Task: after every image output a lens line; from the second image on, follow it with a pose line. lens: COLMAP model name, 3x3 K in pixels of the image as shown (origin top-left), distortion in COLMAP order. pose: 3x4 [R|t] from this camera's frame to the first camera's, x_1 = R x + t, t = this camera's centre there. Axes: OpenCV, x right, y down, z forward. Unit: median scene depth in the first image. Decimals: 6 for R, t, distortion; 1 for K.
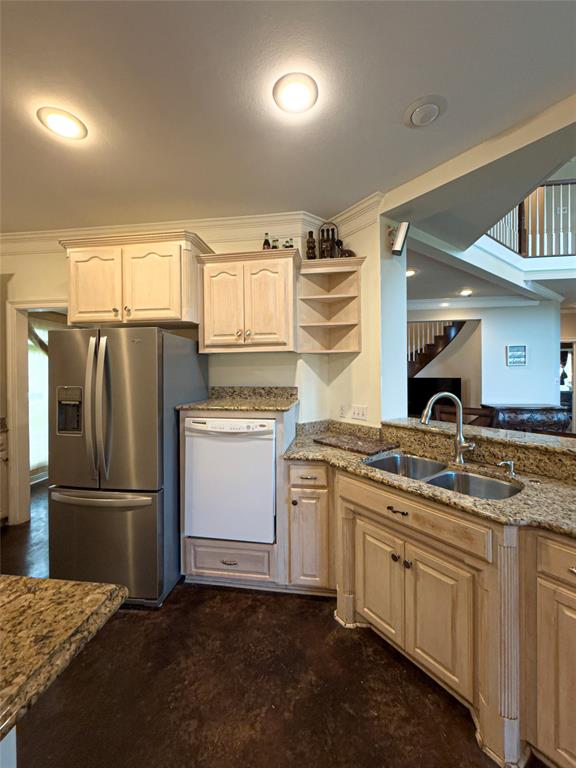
lens RADIAL K [[311.1, 0, 287.5], [0, 311.1, 374.4], [0, 0, 1]] dist [0.000648, 0.000332]
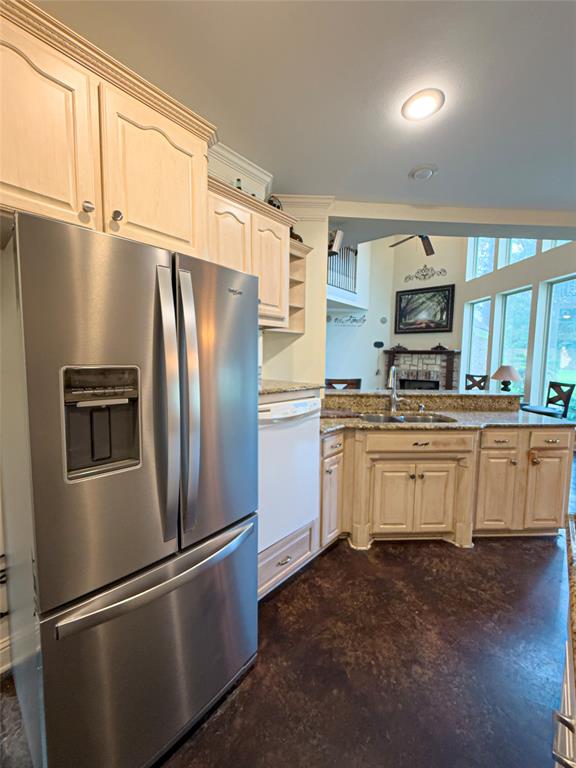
lens RADIAL K [[308.9, 0, 287.7], [0, 308.9, 382.2], [0, 0, 1]] dist [-0.000313, 0.000190]
pose [[0.551997, -0.055841, 0.831974, -1.058485], [-0.010317, 0.997221, 0.073777, 0.030133], [-0.833782, -0.049308, 0.549887, 0.625095]]
